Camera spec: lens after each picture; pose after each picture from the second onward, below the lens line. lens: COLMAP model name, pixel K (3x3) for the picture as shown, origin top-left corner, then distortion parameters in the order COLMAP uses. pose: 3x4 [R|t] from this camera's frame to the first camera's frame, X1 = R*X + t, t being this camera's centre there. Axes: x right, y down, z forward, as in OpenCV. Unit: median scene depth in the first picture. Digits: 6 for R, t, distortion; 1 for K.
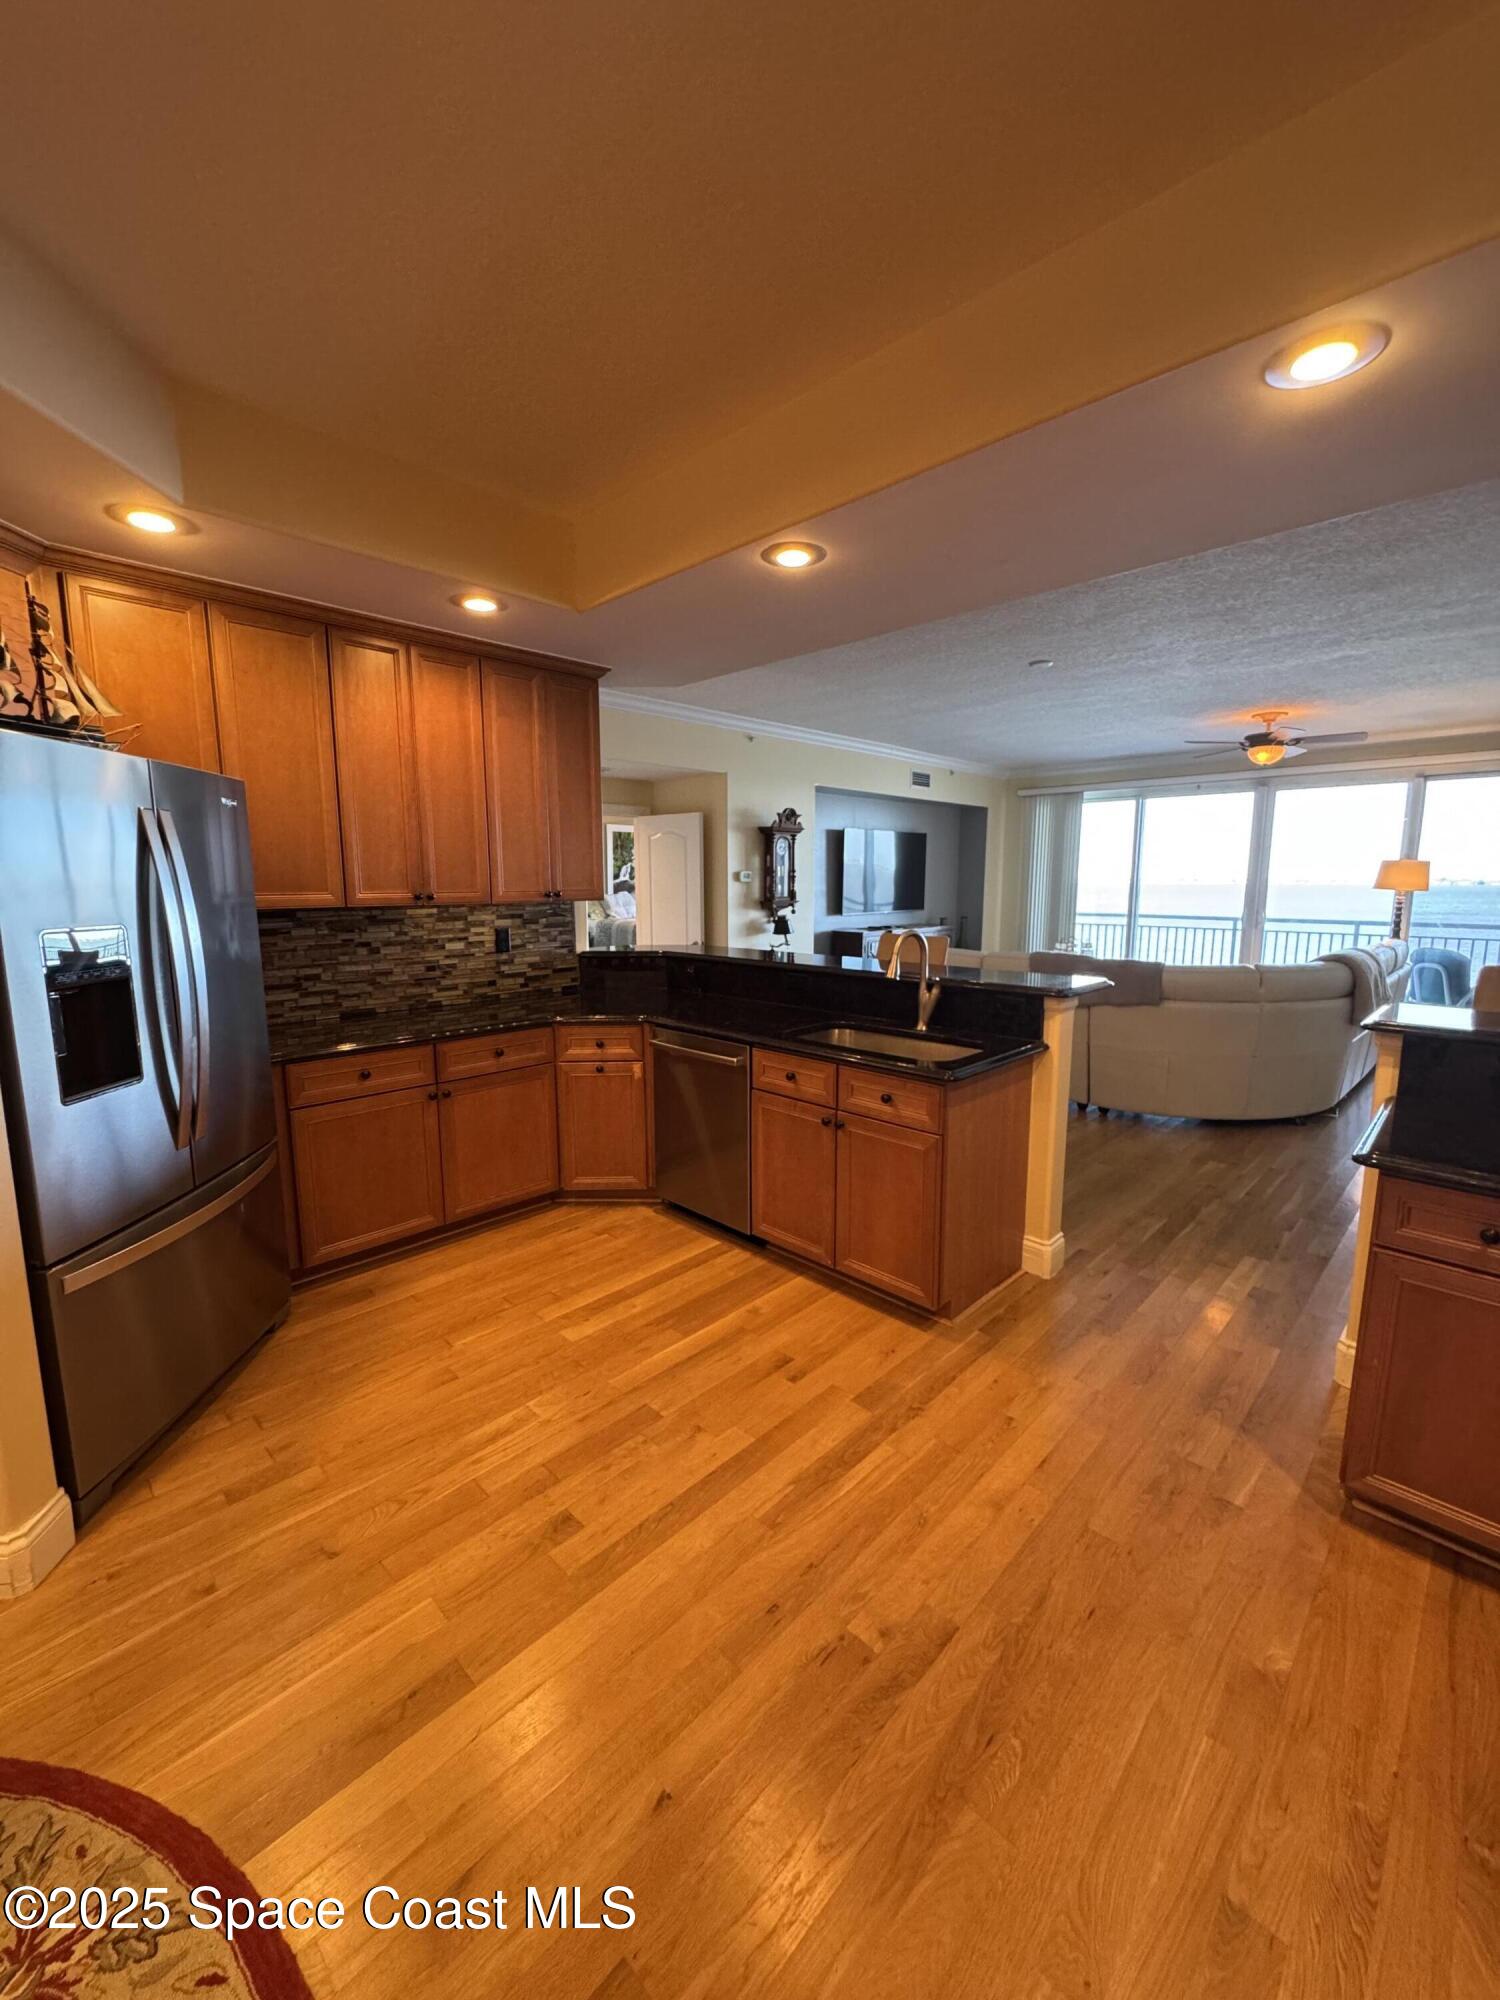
lens RADIAL K [[802.1, 0, 749.9], [0, 802.1, 1001.5], [0, 0, 1]] dist [-0.003439, 0.000097]
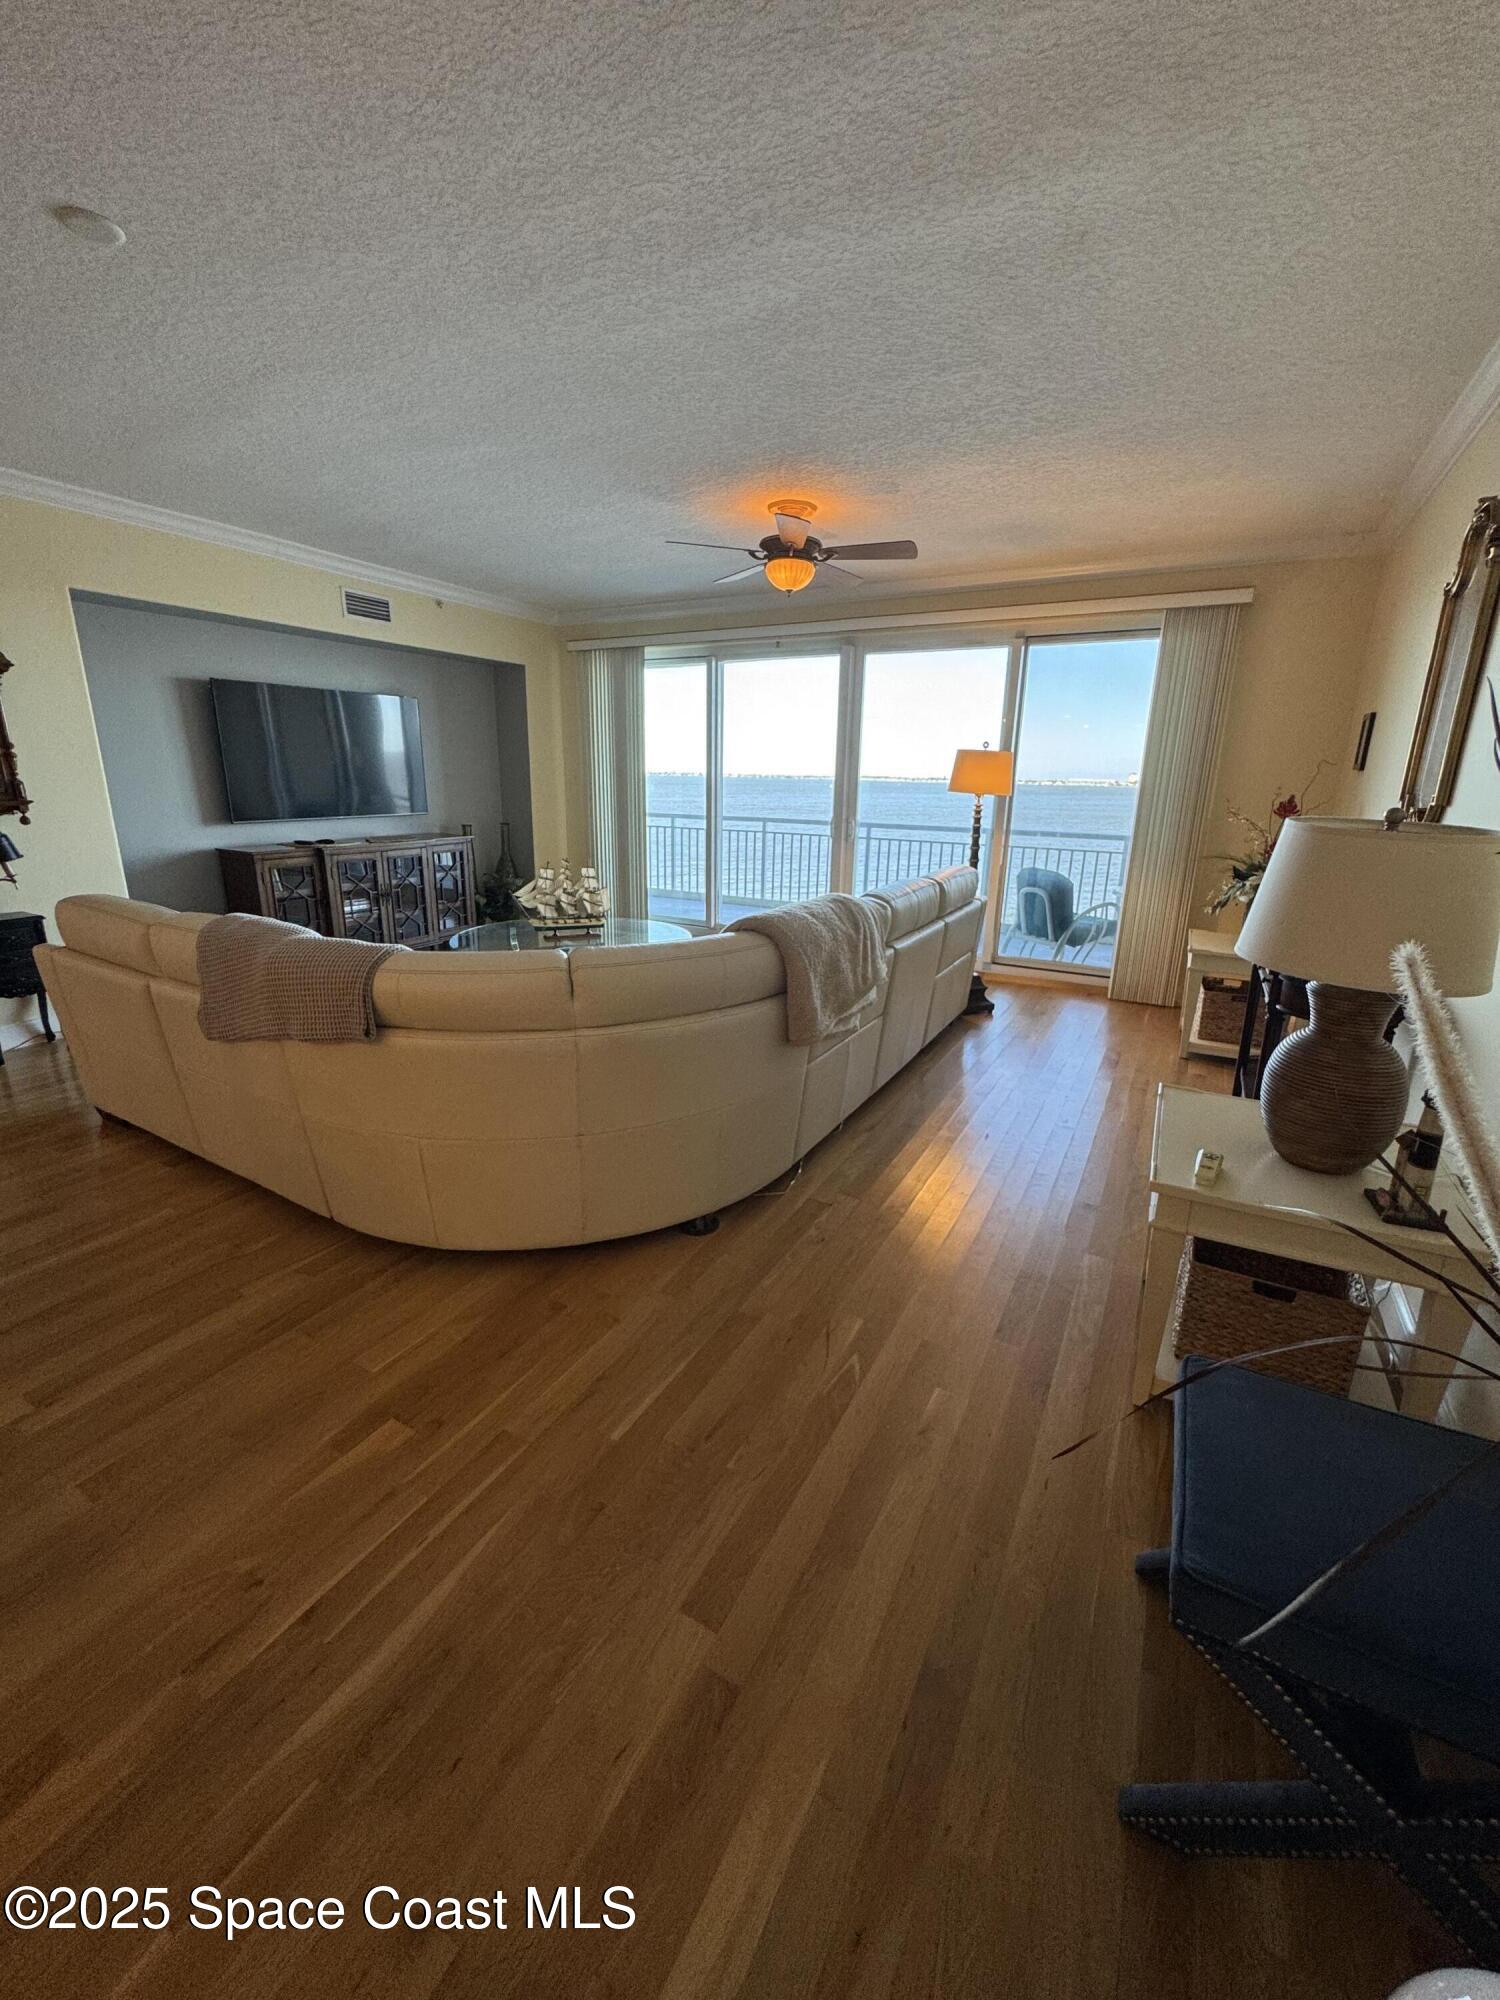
lens RADIAL K [[802.1, 0, 751.6], [0, 802.1, 999.6], [0, 0, 1]] dist [-0.003439, 0.000097]
pose [[0.962465, -0.055245, 0.265725, 0.722441], [0.022192, 0.991805, 0.125821, -0.088518], [-0.270498, -0.115201, 0.955803, 0.603757]]
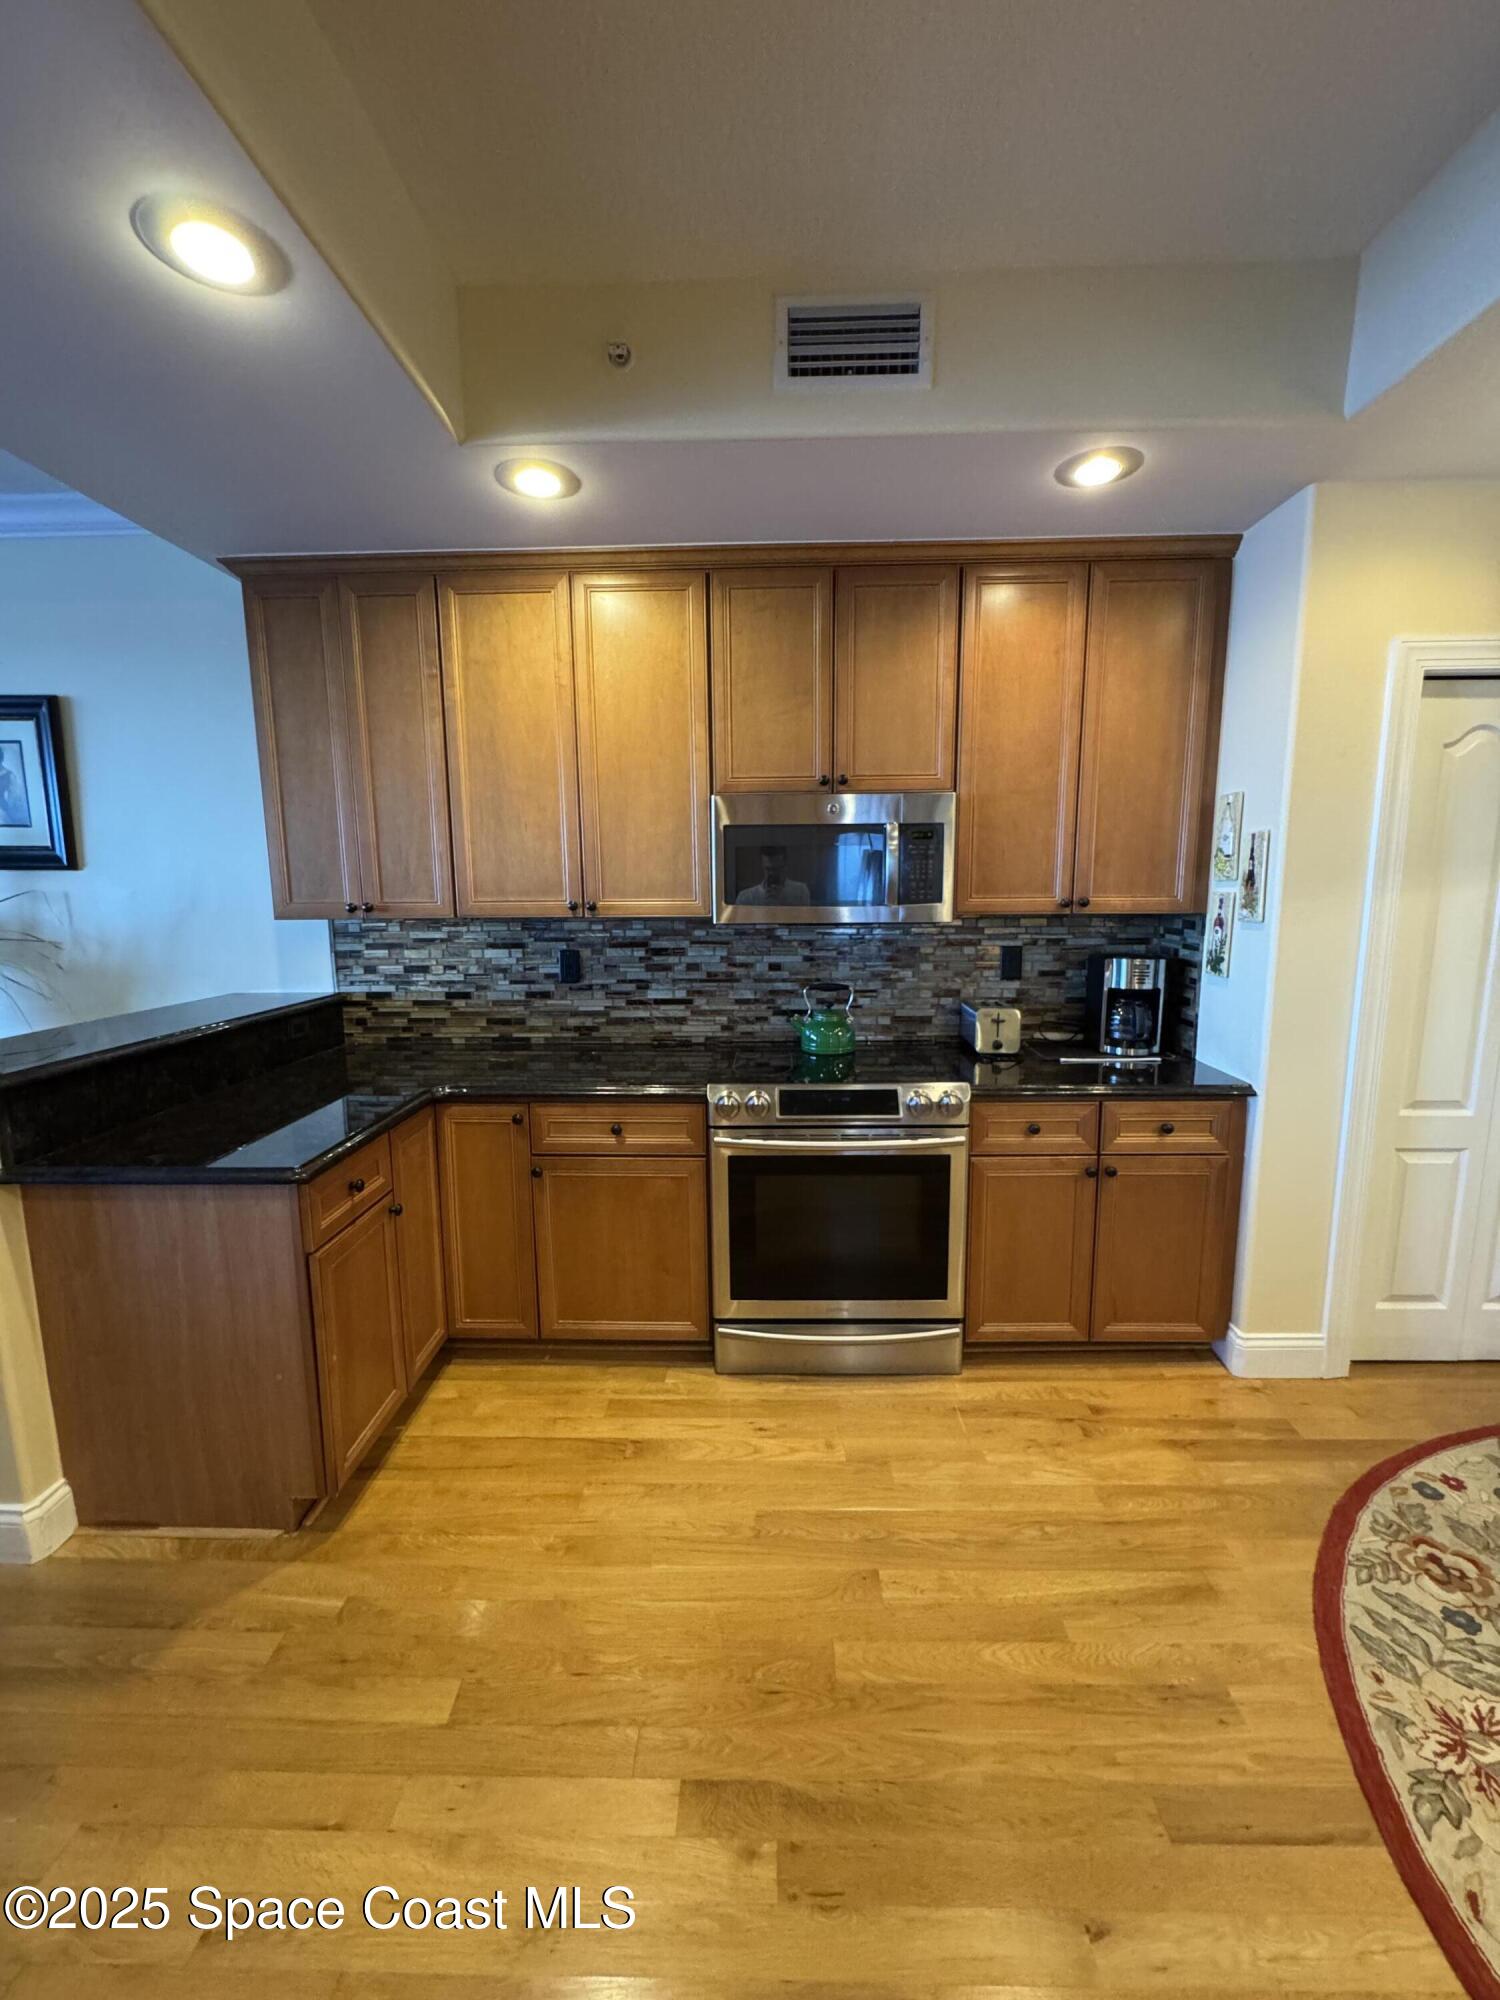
lens RADIAL K [[802.1, 0, 752.1], [0, 802.1, 995.6], [0, 0, 1]] dist [-0.003439, 0.000097]
pose [[-0.681384, -0.095564, 0.725660, -0.129512], [0.120456, 0.963280, 0.239963, -0.080184], [-0.721946, 0.250917, -0.644853, 0.526952]]
